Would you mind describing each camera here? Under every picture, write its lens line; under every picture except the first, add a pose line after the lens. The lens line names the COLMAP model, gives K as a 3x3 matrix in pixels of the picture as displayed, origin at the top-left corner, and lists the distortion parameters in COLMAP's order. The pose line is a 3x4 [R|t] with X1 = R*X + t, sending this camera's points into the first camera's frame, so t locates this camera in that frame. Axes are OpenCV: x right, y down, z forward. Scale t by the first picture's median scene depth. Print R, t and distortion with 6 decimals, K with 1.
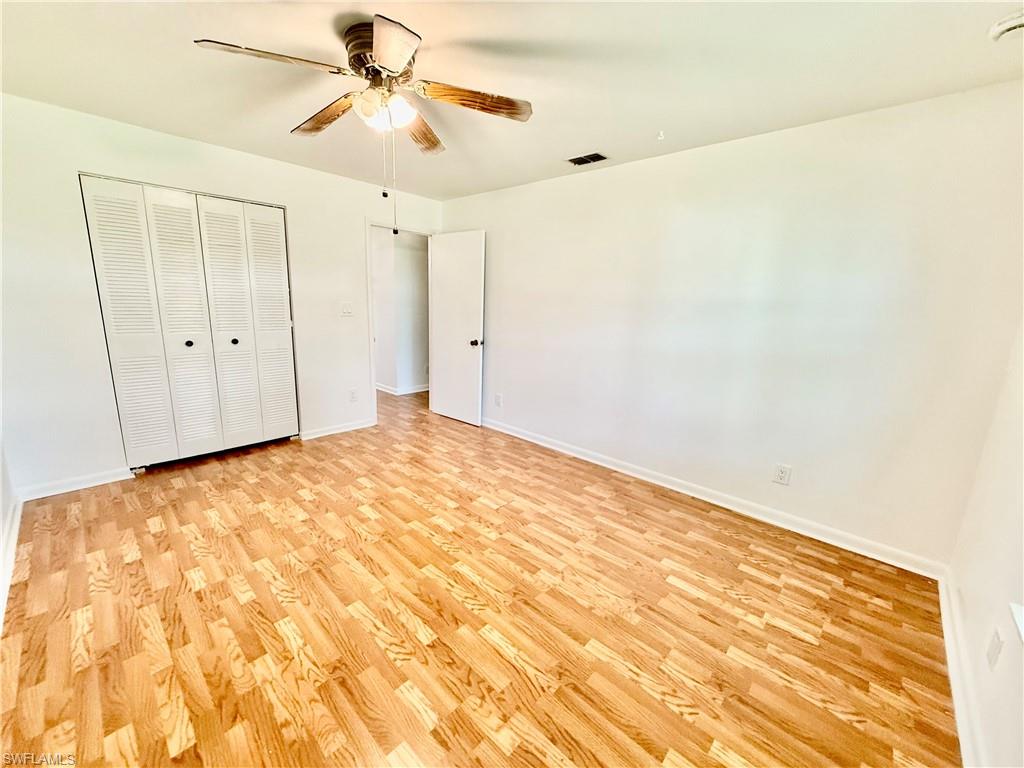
lens RADIAL K [[407.0, 0, 509.7], [0, 407.0, 382.9], [0, 0, 1]] dist [-0.000826, 0.000624]
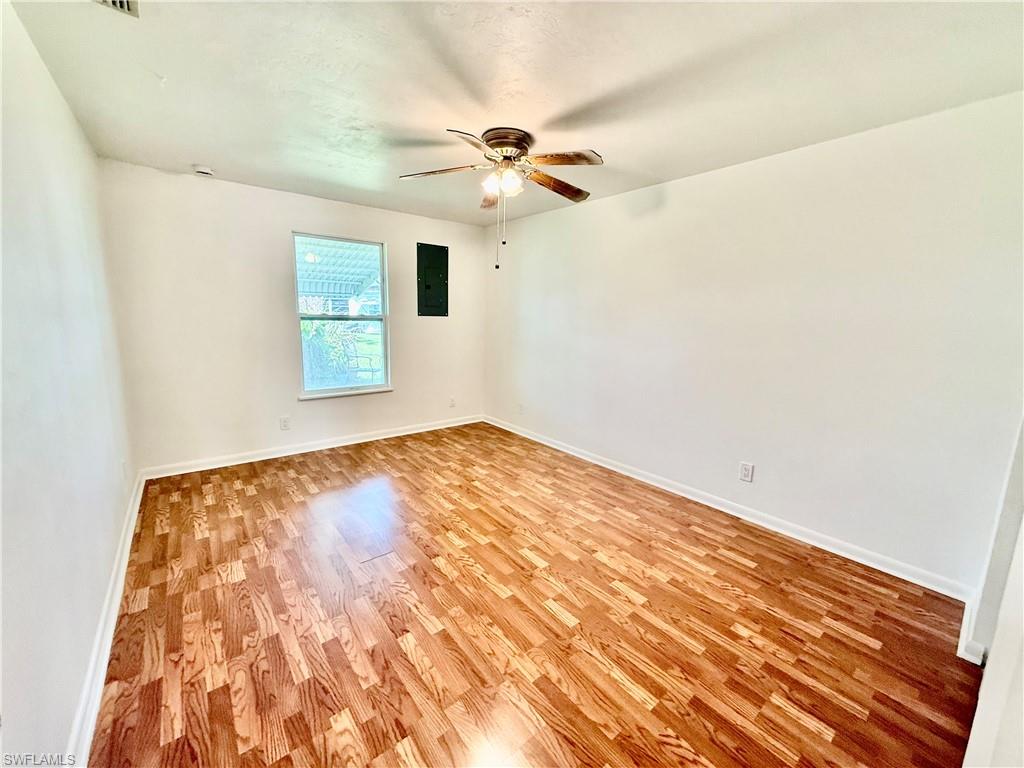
lens RADIAL K [[407.0, 0, 509.7], [0, 407.0, 382.9], [0, 0, 1]] dist [-0.000826, 0.000624]
pose [[-0.987628, -0.082731, 0.133215, -0.416921], [-0.028420, 0.929873, 0.366781, -0.402147], [-0.154217, 0.358457, -0.920720, 1.853855]]
